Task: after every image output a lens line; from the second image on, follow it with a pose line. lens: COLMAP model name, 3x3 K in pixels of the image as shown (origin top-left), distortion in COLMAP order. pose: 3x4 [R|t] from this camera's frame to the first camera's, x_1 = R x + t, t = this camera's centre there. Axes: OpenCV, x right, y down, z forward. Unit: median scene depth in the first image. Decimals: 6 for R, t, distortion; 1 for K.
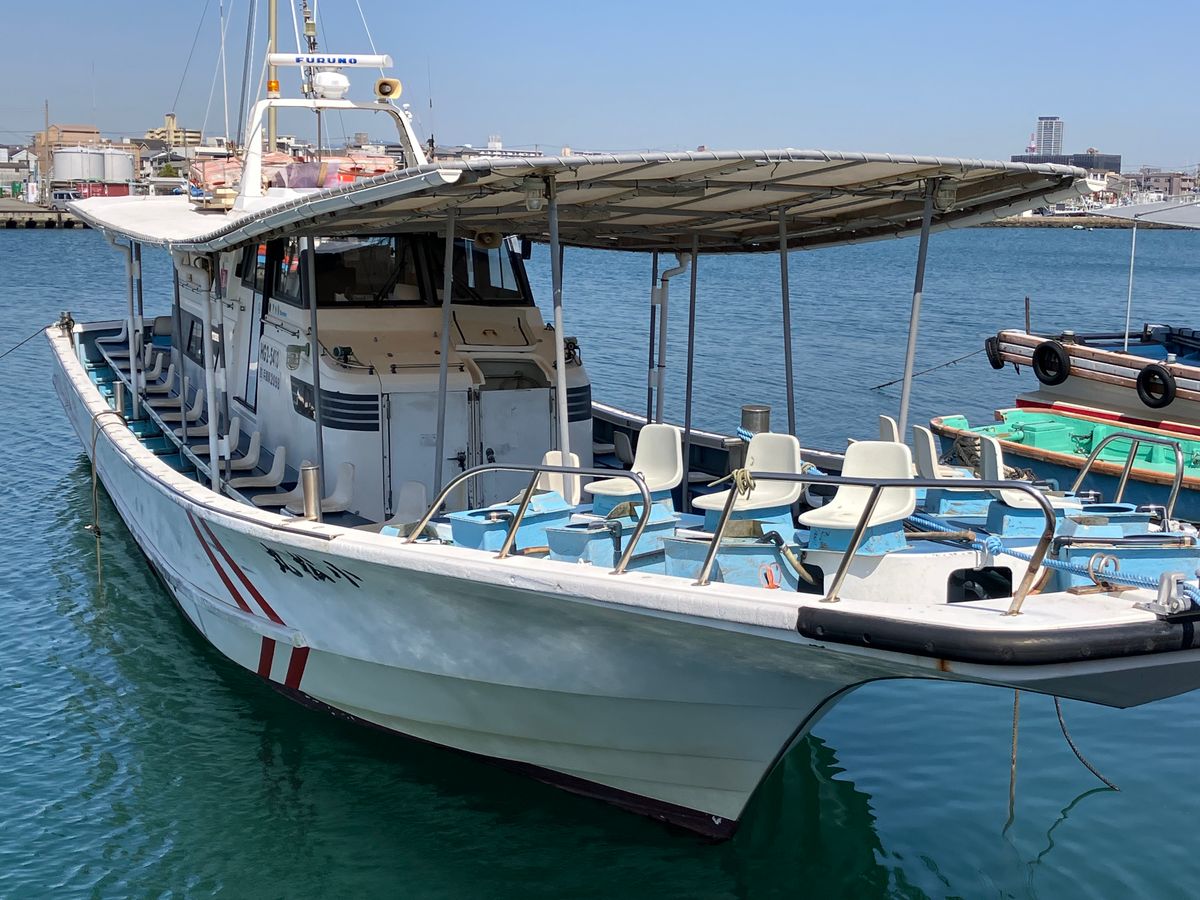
lens RADIAL K [[1726.8, 0, 602.6], [0, 1726.8, 456.8], [0, 0, 1]] dist [0.099081, 0.000000]
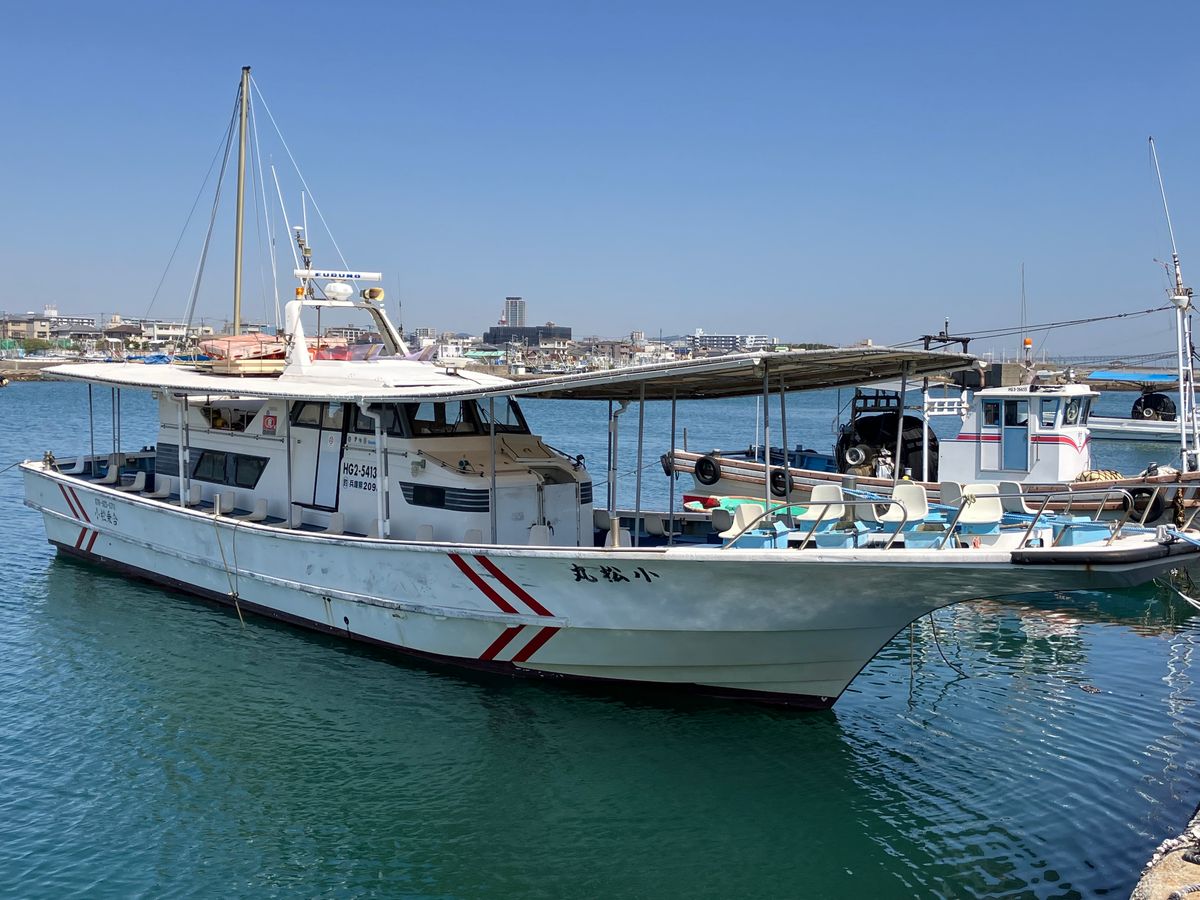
lens RADIAL K [[1419.1, 0, 598.1], [0, 1419.1, 451.0], [0, 0, 1]] dist [0.024696, 0.000000]
pose [[0.943351, -0.022667, 0.331022, -0.354864], [0.049581, 0.996092, -0.073087, 0.022527], [-0.328071, 0.085359, 0.940788, -0.207483]]
